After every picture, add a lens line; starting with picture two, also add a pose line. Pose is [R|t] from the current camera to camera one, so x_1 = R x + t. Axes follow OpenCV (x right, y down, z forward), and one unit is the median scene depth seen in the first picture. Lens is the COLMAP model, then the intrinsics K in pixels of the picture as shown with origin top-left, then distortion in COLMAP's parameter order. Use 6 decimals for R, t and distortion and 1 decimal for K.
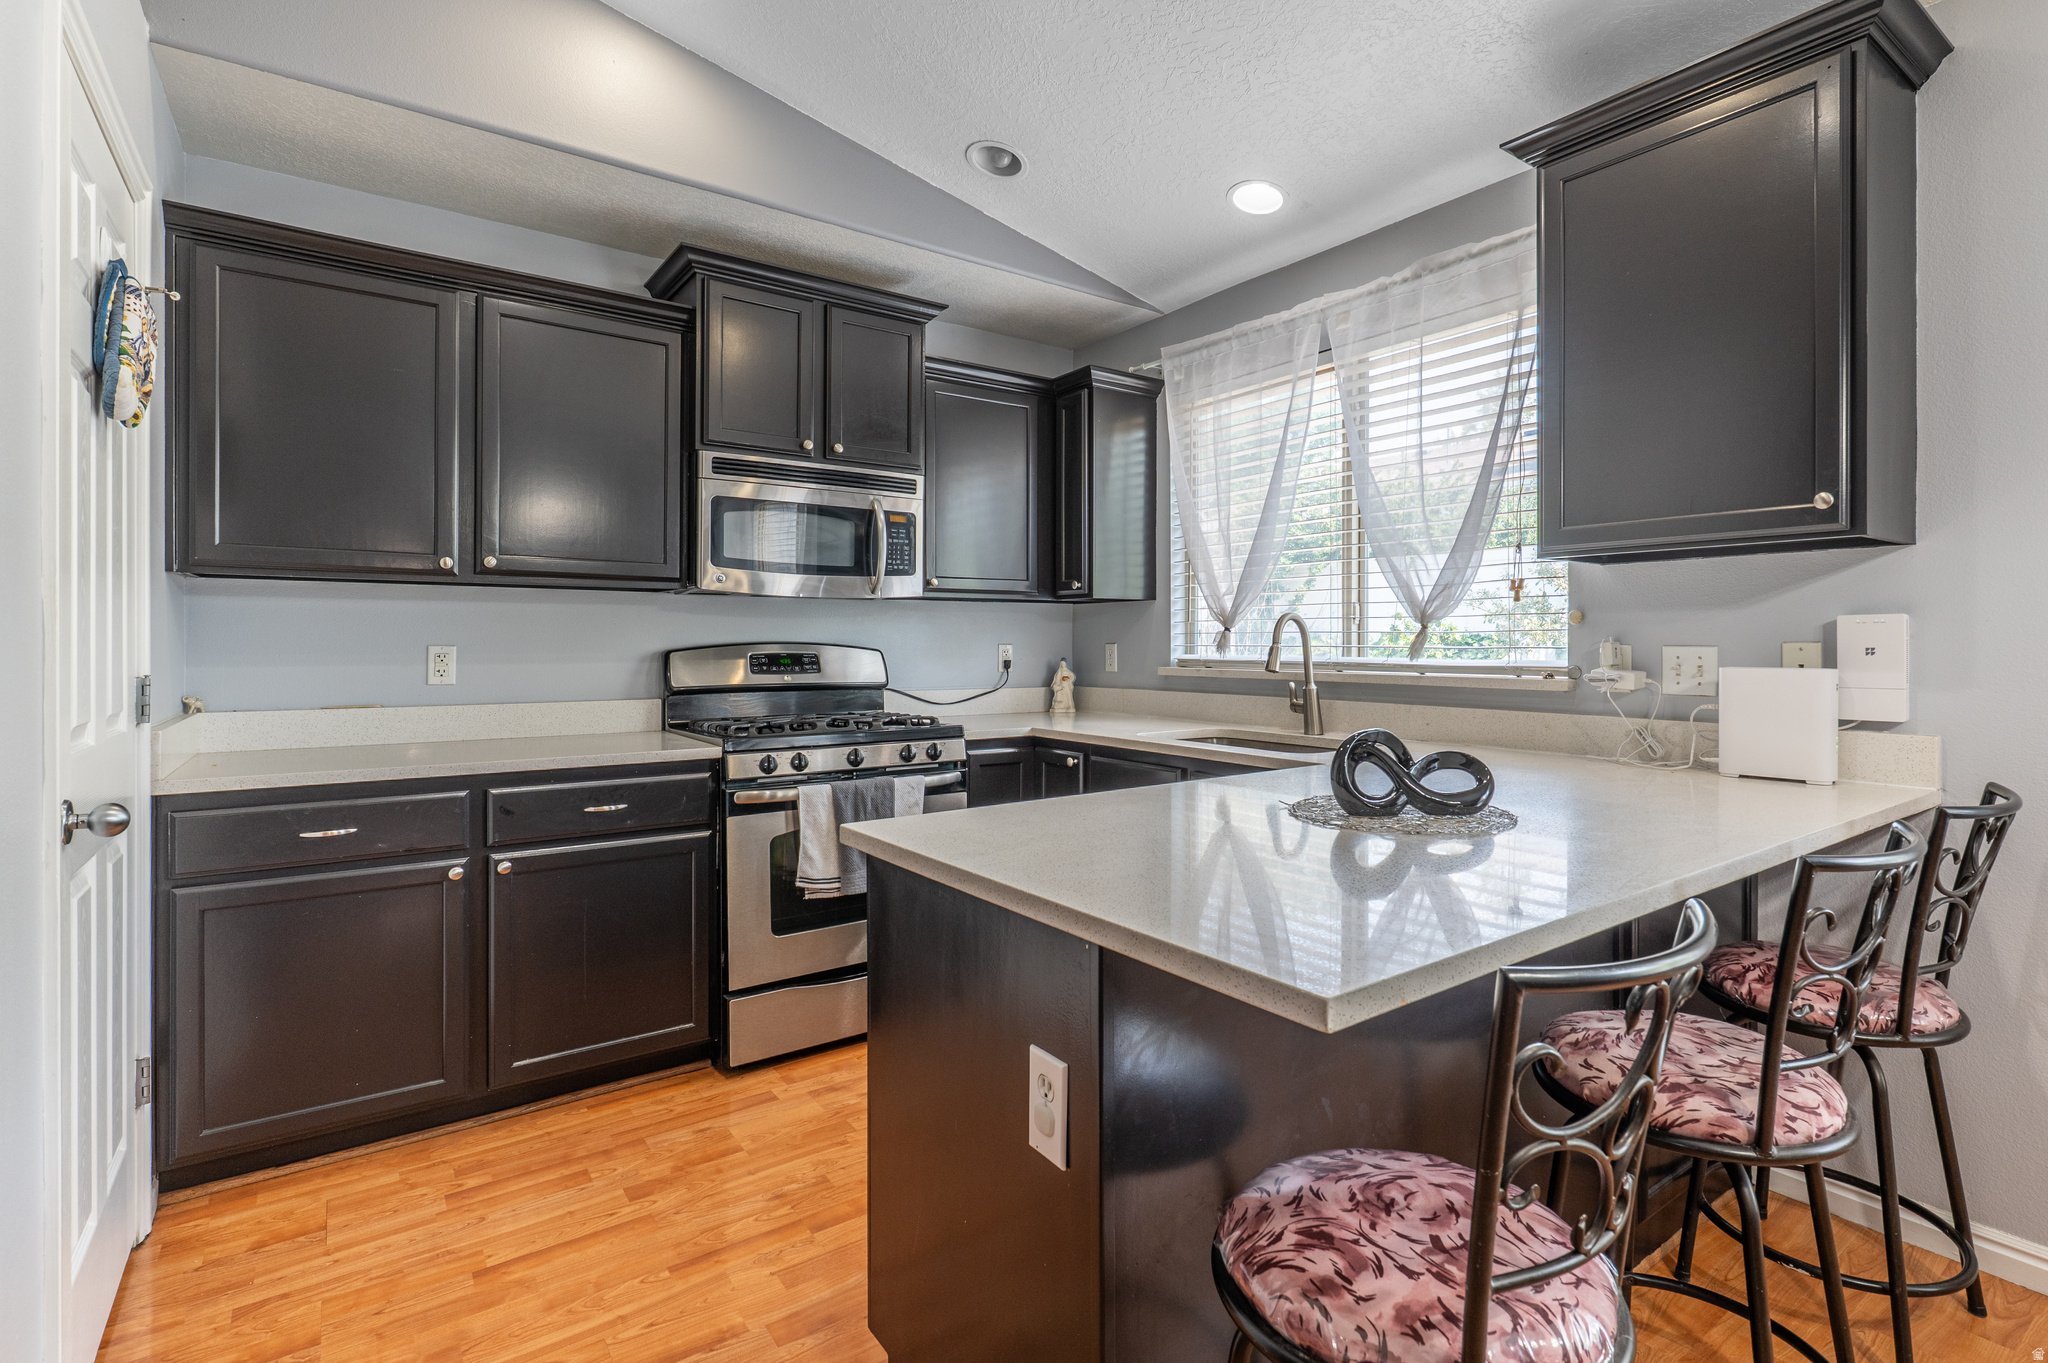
lens RADIAL K [[956.1, 0, 1017.8], [0, 956.1, 638.4], [0, 0, 1]] dist [-0.008723, 0.001324]
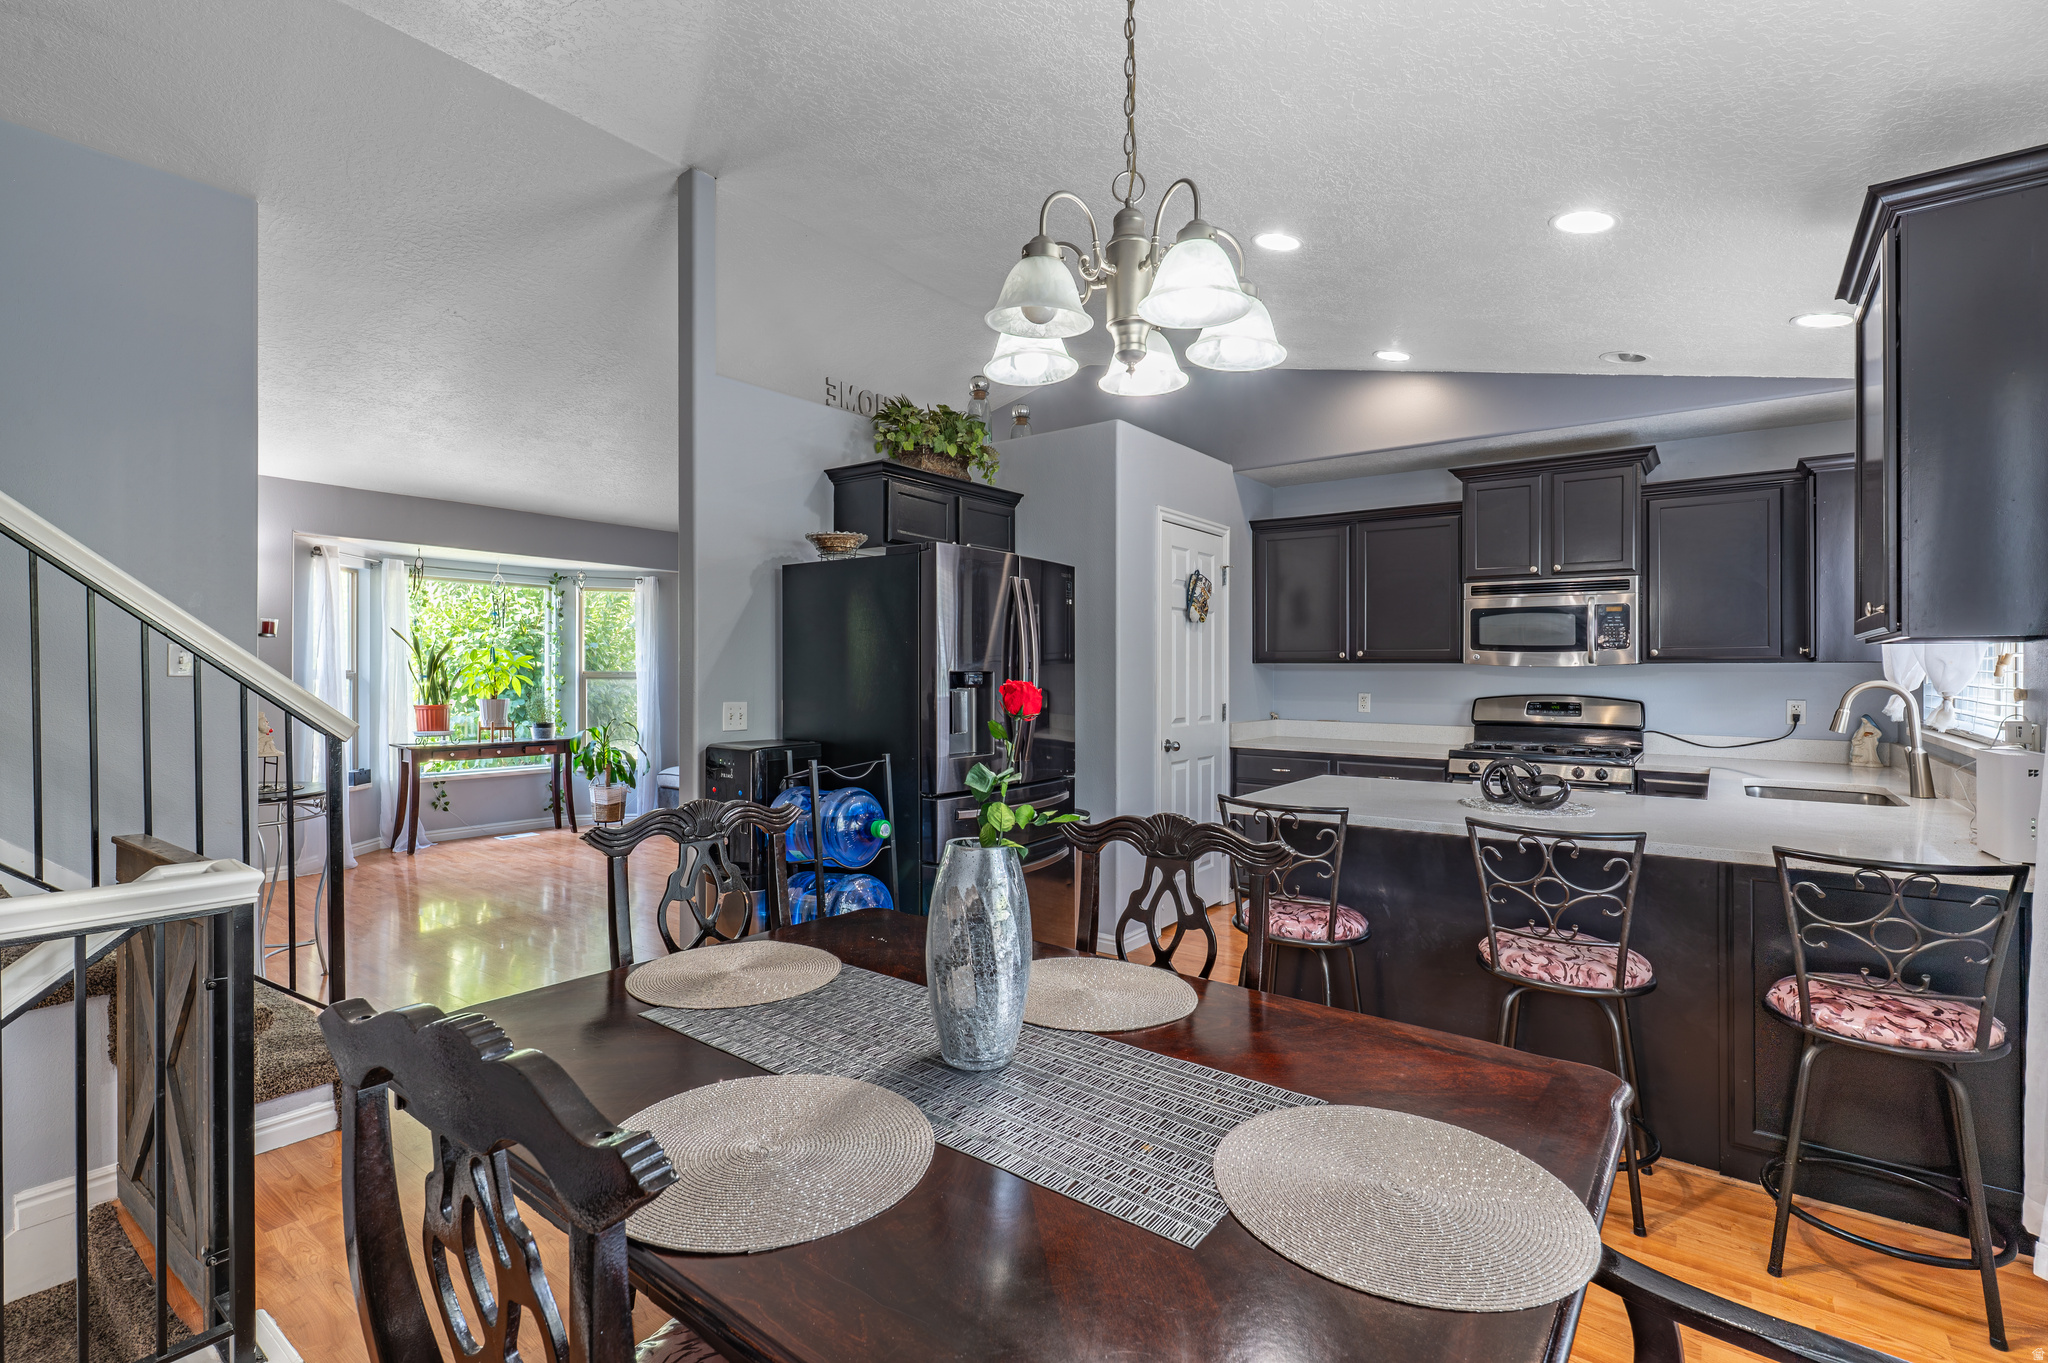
lens RADIAL K [[956.1, 0, 1036.5], [0, 956.1, 669.7], [0, 0, 1]] dist [-0.008723, 0.001324]
pose [[0.324138, -0.000172, -0.946010, 0.955568], [-0.000926, 0.999999, -0.000499, -0.035848], [0.946009, 0.001038, 0.324138, -0.266220]]
